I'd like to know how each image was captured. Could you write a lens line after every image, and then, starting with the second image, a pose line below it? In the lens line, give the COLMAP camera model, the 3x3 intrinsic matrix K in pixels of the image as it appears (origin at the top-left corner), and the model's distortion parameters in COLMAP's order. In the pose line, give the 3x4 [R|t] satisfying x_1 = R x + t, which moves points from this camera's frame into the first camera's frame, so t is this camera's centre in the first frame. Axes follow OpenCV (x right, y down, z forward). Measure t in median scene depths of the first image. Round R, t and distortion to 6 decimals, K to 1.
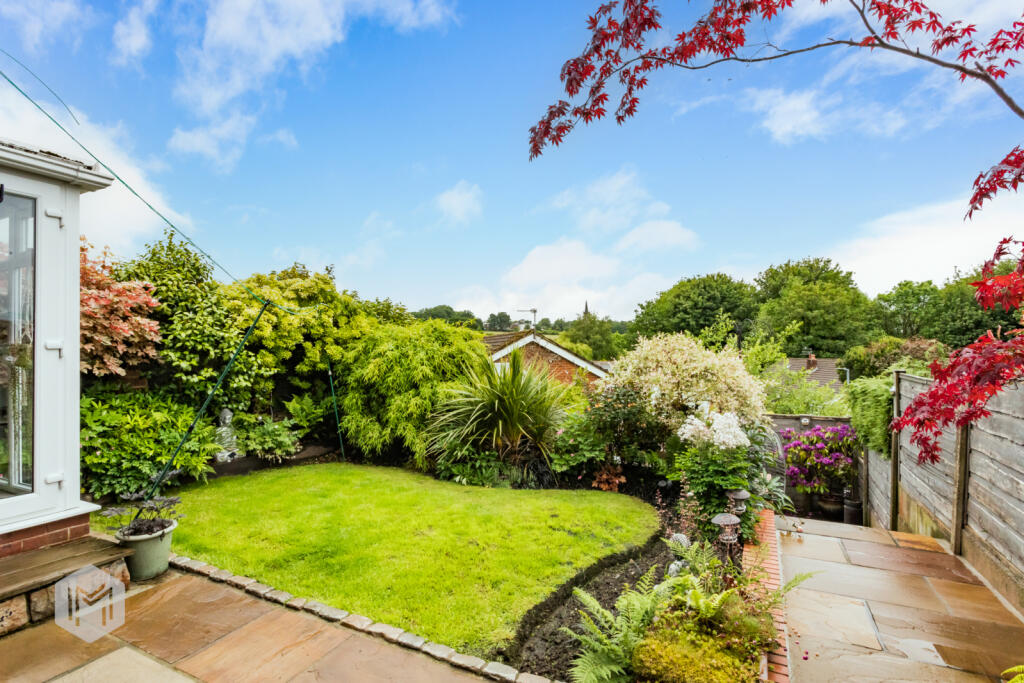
lens RADIAL K [[490.1, 0, 512.0], [0, 490.1, 341.5], [0, 0, 1]] dist [-0.001649, 0.000100]
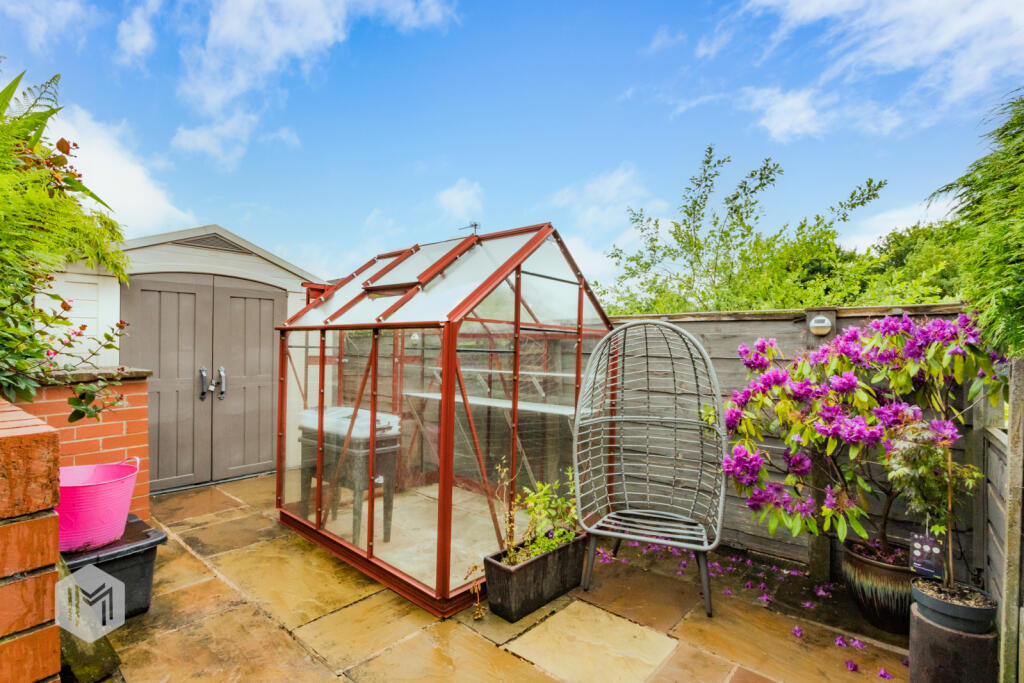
lens RADIAL K [[490.1, 0, 512.0], [0, 490.1, 341.5], [0, 0, 1]] dist [-0.001649, 0.000100]
pose [[0.983005, 0.014472, -0.183006, 0.489496], [-0.010095, 0.999641, 0.024829, 0.184916], [0.183299, -0.022560, 0.982798, 0.676316]]
